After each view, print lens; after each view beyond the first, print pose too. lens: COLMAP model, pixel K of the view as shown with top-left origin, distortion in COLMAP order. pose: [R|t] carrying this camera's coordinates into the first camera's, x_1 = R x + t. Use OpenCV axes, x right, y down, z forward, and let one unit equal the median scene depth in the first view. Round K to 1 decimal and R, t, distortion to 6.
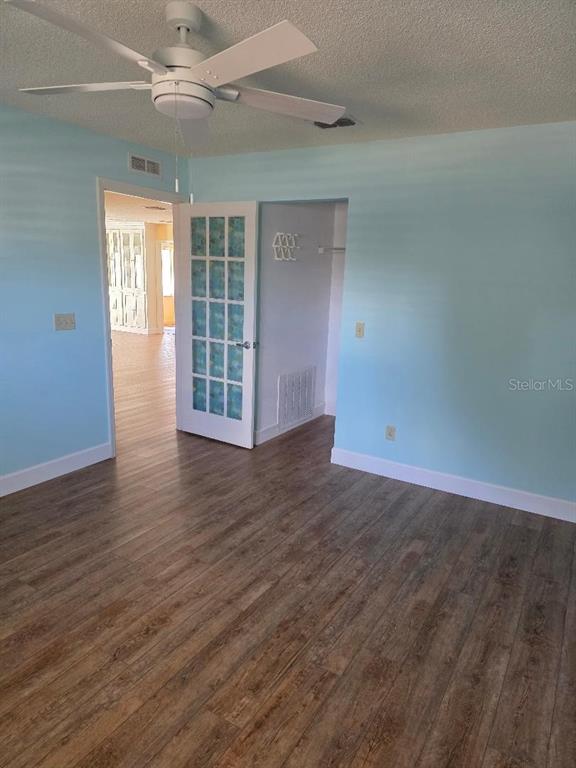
lens RADIAL K [[509.0, 0, 288.0], [0, 509.0, 384.0], [0, 0, 1]] dist [0.049320, -0.057571]
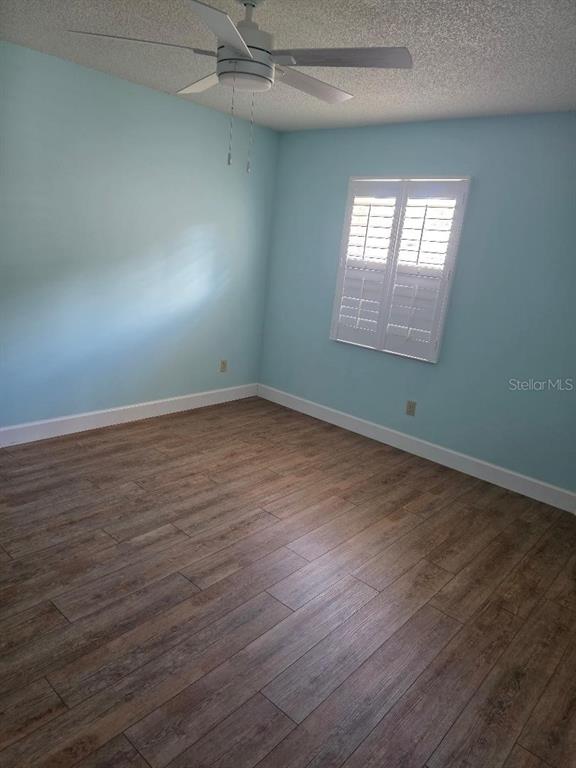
lens RADIAL K [[509.0, 0, 288.0], [0, 509.0, 384.0], [0, 0, 1]] dist [0.049320, -0.057571]
pose [[-0.971042, -0.190469, 0.144217, -0.438638], [-0.102022, 0.876436, 0.470586, -0.400405], [-0.216029, 0.442245, -0.870489, 1.747416]]
